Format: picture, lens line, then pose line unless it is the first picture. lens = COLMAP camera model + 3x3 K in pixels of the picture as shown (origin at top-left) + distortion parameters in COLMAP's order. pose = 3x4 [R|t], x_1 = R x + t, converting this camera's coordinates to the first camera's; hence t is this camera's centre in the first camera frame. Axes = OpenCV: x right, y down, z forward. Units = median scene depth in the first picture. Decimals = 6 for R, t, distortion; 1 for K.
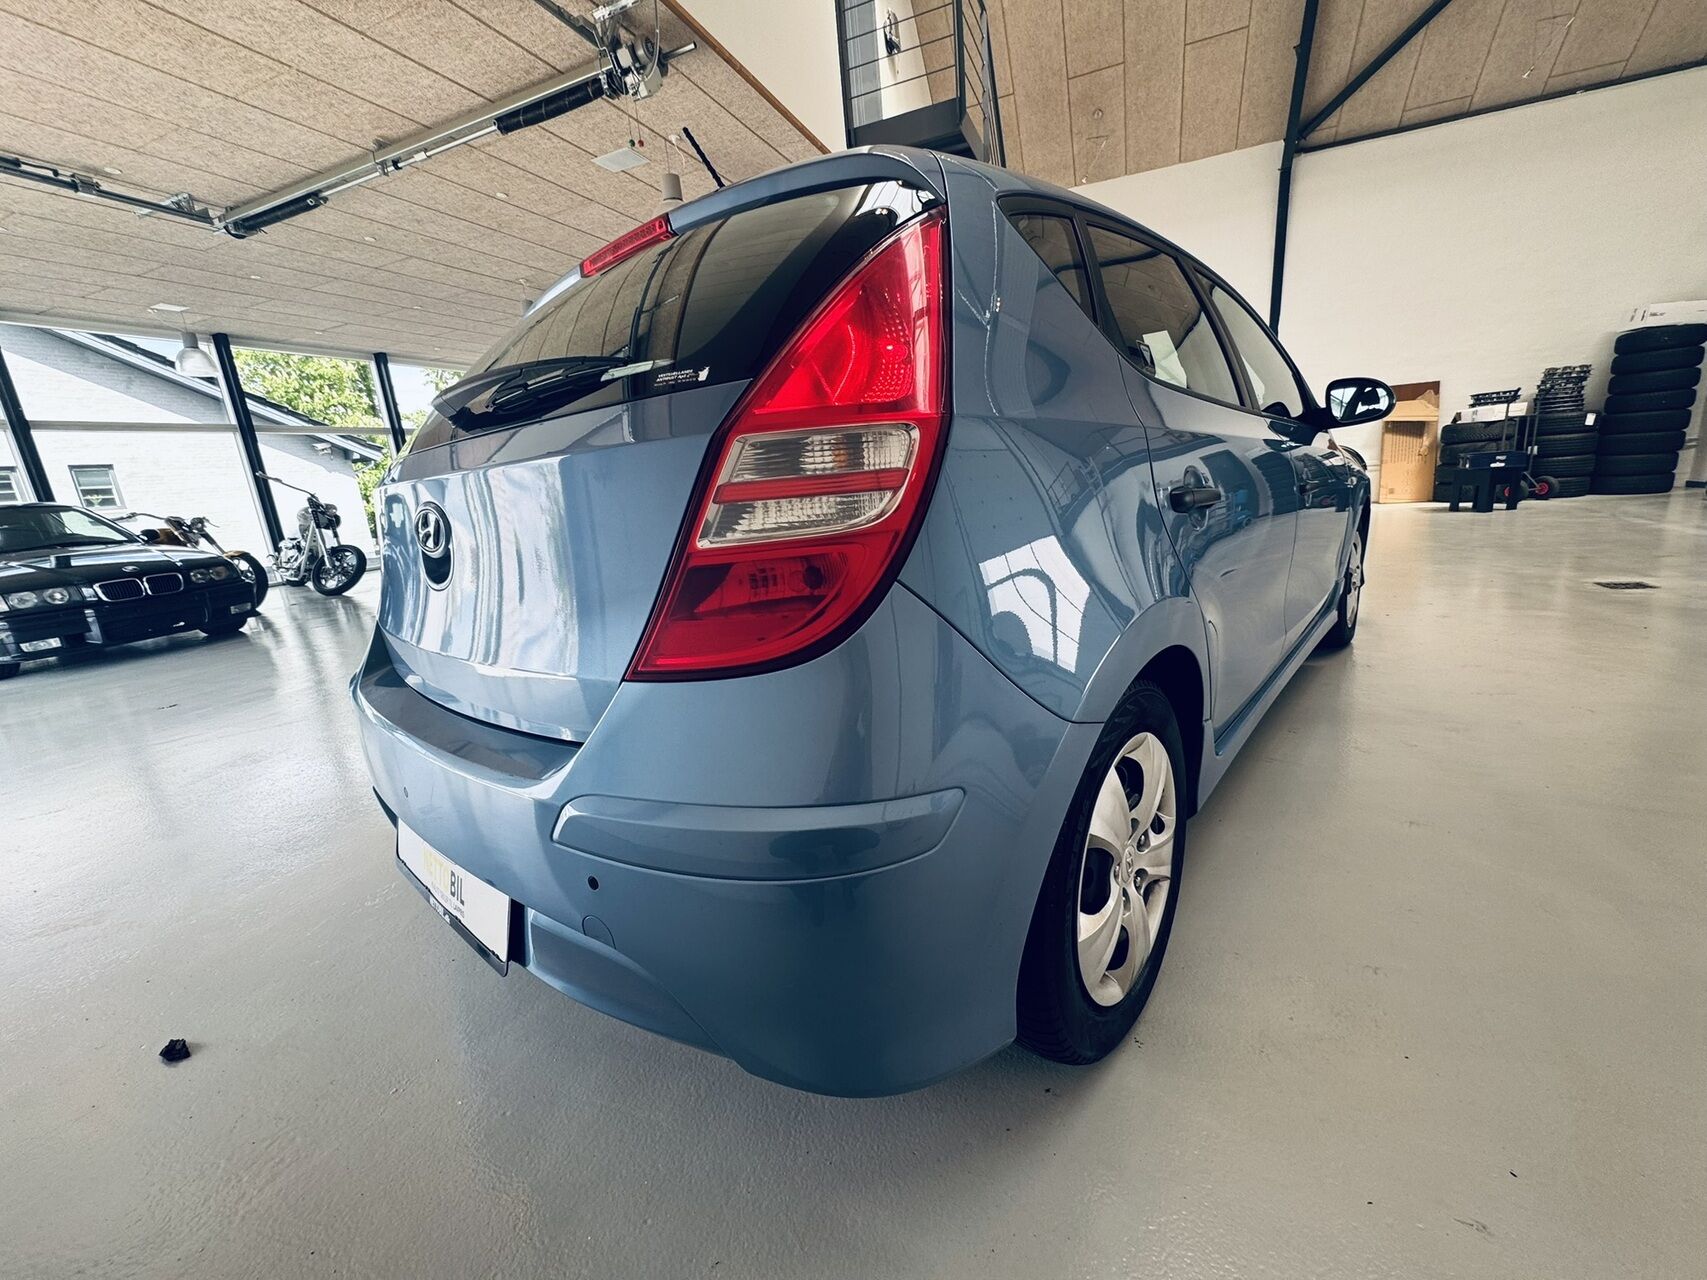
lens RADIAL K [[671.7, 0, 856.9], [0, 671.7, 647.1], [0, 0, 1]] dist [-0.003485, 0.000172]
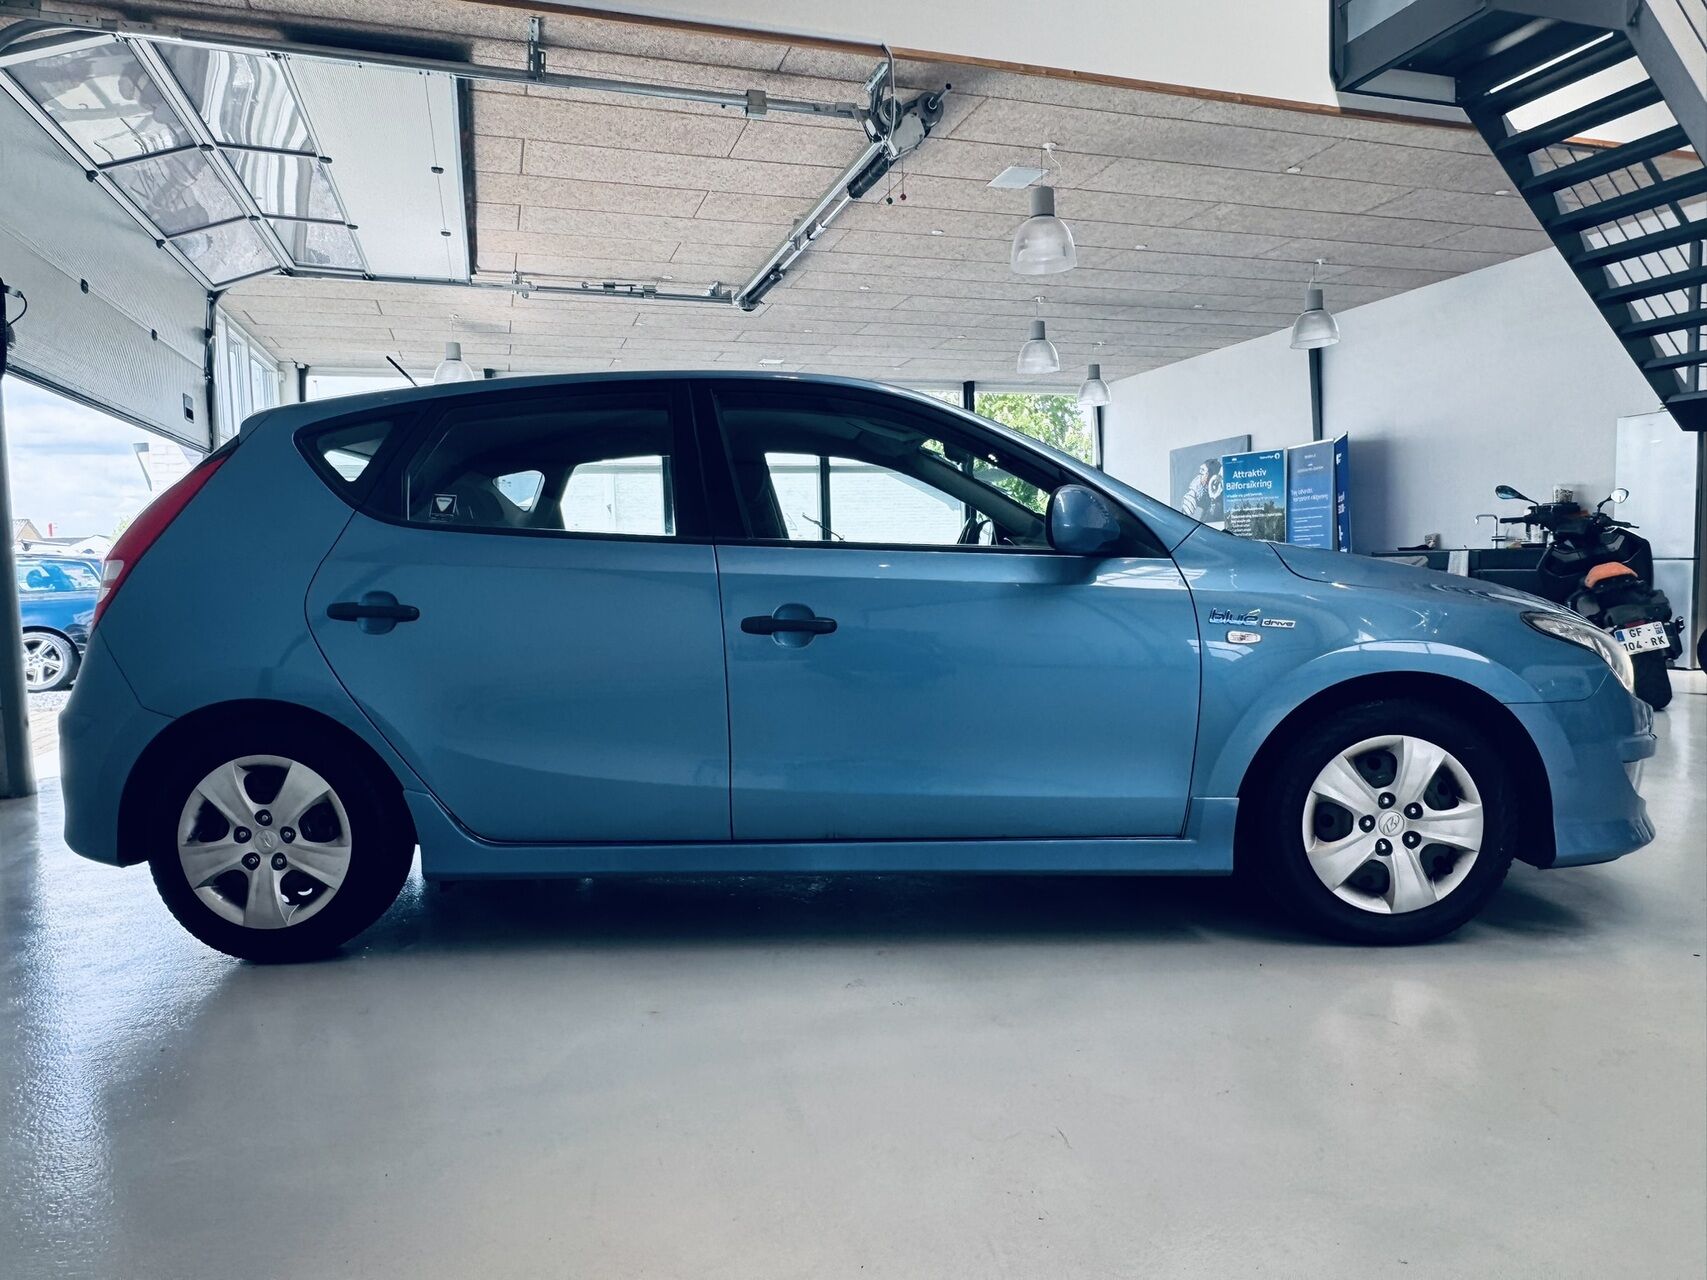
lens RADIAL K [[1077.8, 0, 855.7], [0, 1077.8, 637.8], [0, 0, 1]] dist [-0.001423, -0.000094]
pose [[0.649531, 0.122019, -0.750480, 0.438435], [-0.222570, 0.974316, -0.034220, -0.049112], [0.727030, 0.189262, 0.660006, 0.044940]]
